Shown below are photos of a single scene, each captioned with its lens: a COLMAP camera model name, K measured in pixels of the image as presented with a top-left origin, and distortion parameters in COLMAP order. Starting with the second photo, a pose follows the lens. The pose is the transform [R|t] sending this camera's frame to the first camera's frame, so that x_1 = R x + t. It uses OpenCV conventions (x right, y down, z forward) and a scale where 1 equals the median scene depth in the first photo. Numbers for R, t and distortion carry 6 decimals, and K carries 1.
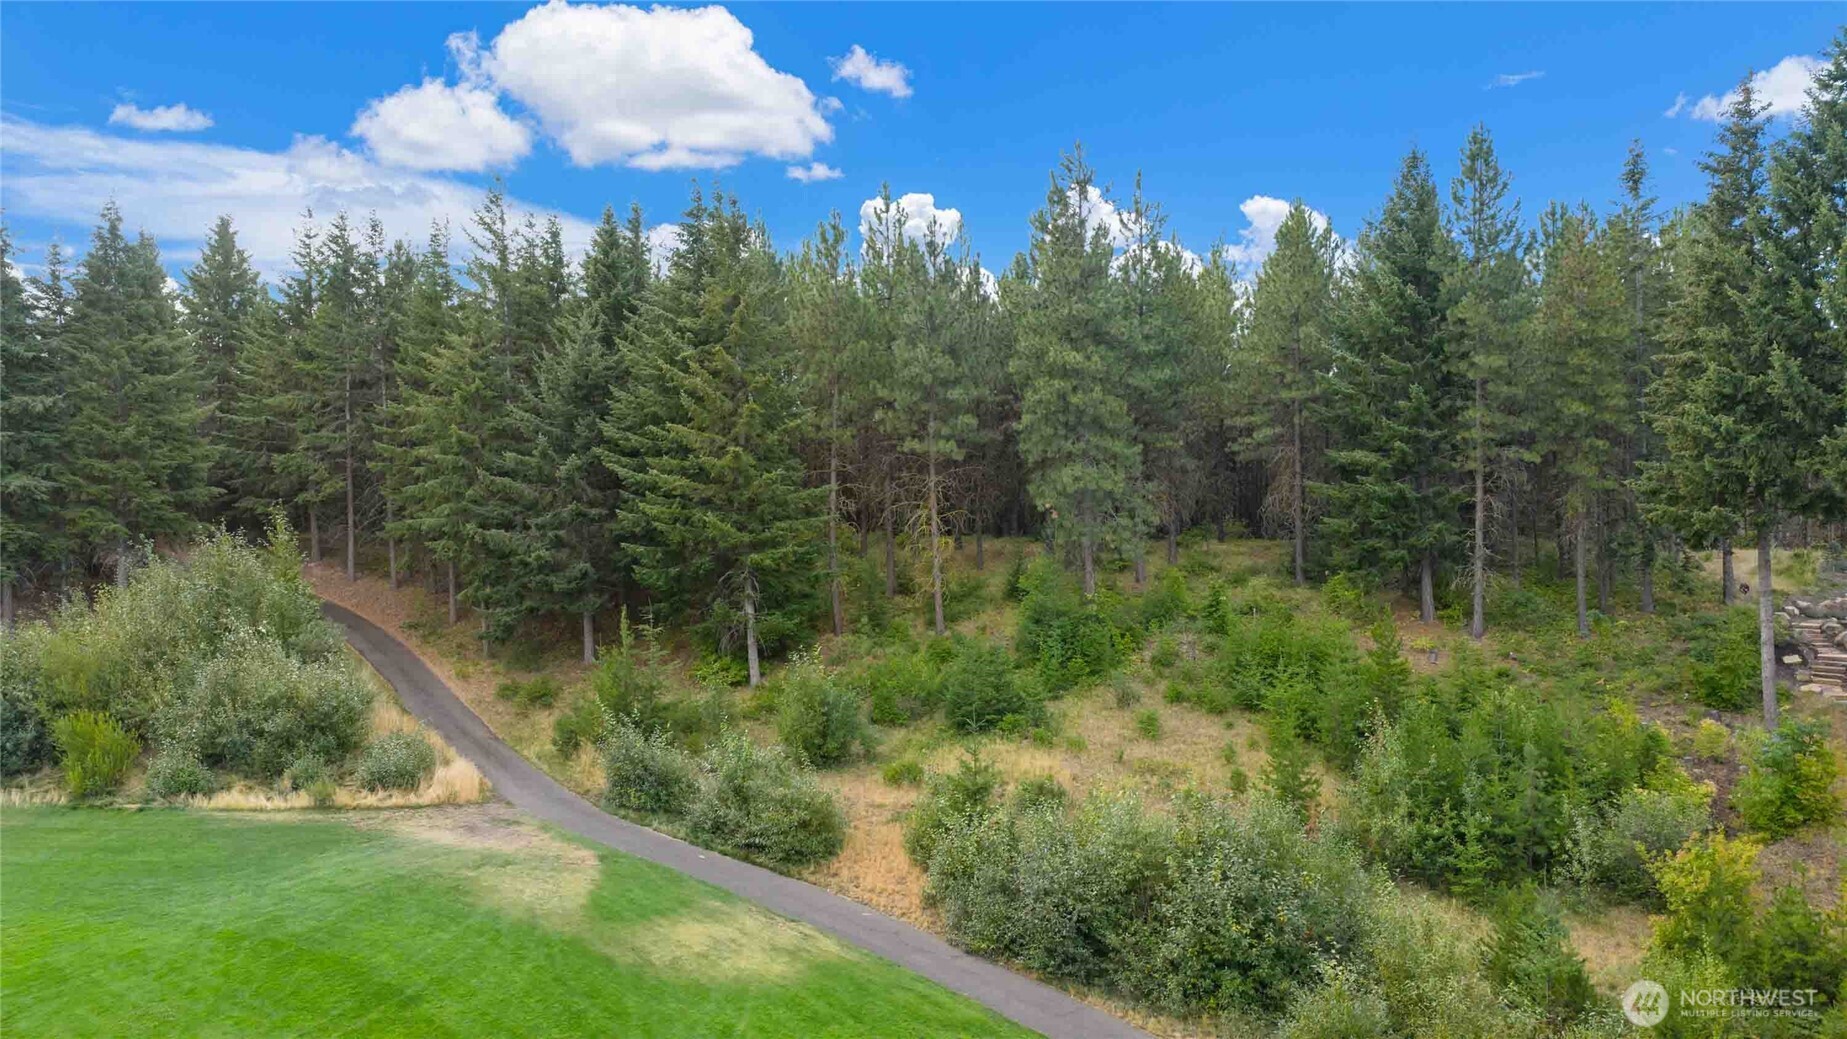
lens RADIAL K [[1528.5, 0, 925.1], [0, 1528.5, 521.7], [0, 0, 1]] dist [0.035909, -0.026442]
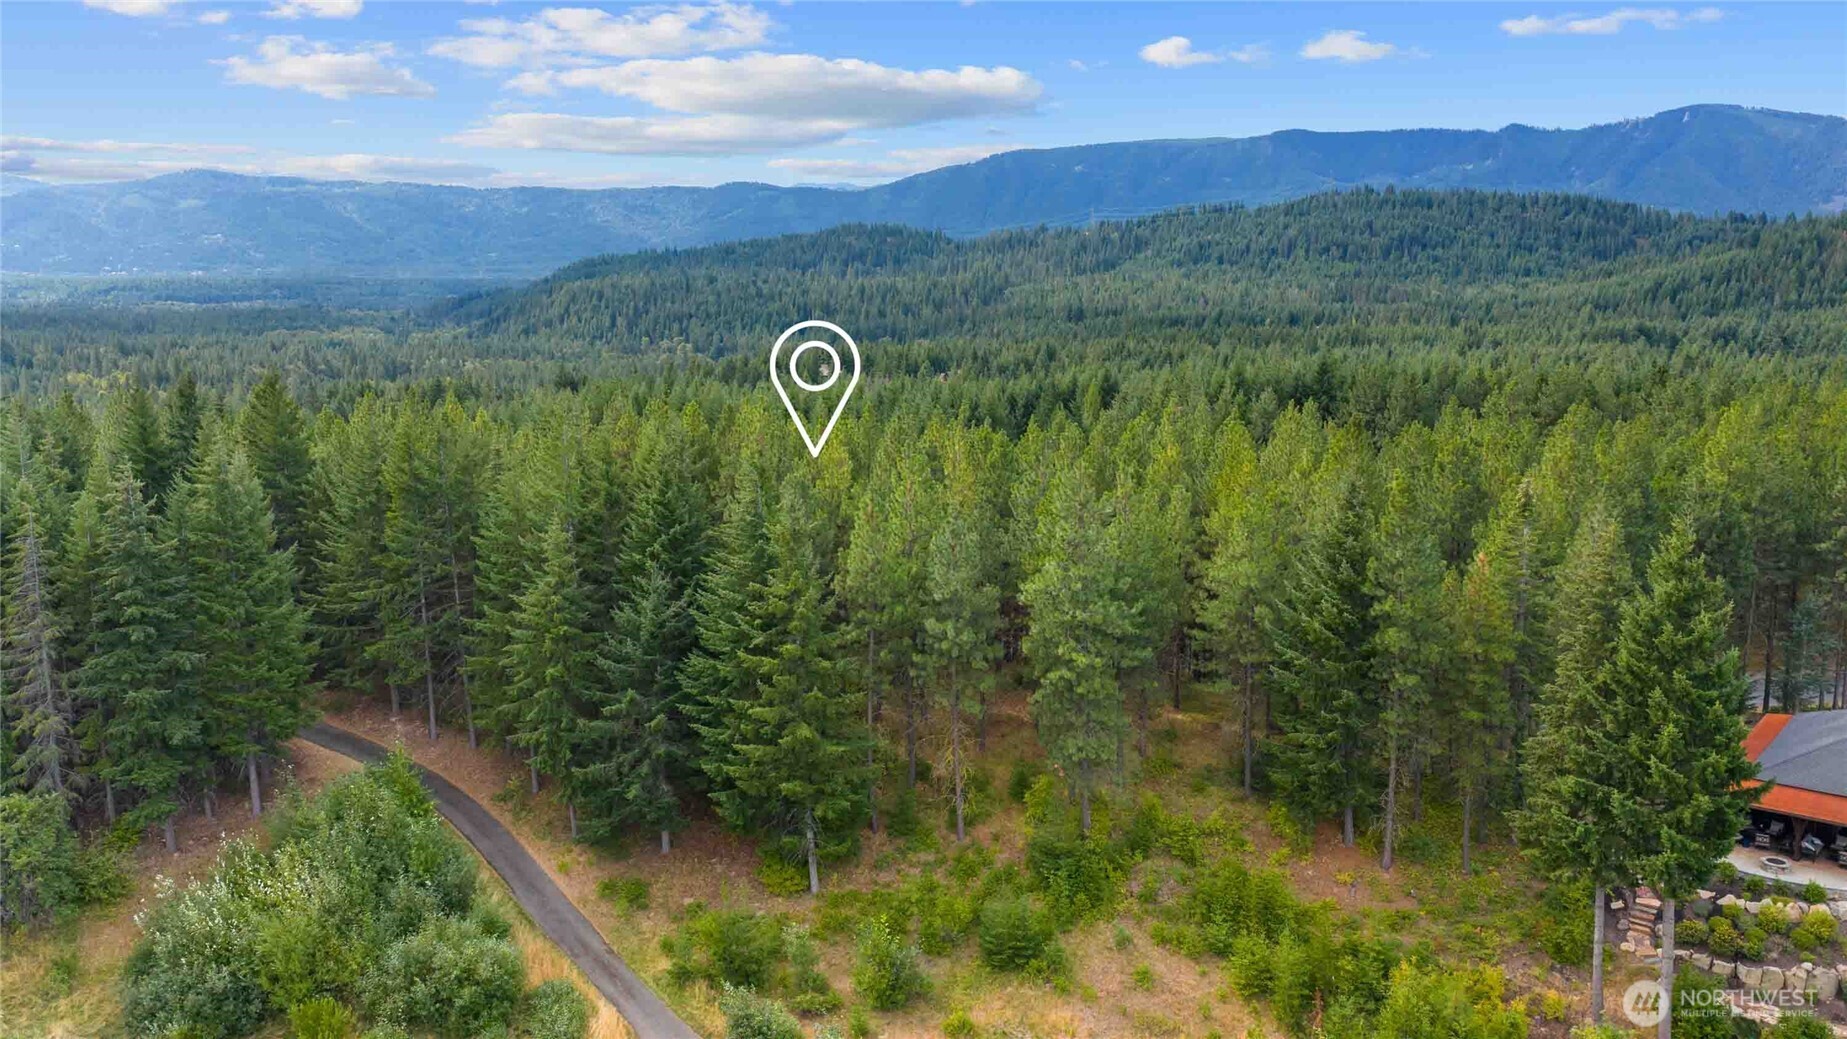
lens RADIAL K [[1528.5, 0, 922.2], [0, 1528.5, 516.6], [0, 0, 1]] dist [0.035909, -0.026442]
pose [[0.996920, -0.015223, 0.076935, -0.122530], [0.002852, 0.987368, 0.158416, -0.412770], [-0.078374, -0.157709, 0.984371, -0.192568]]
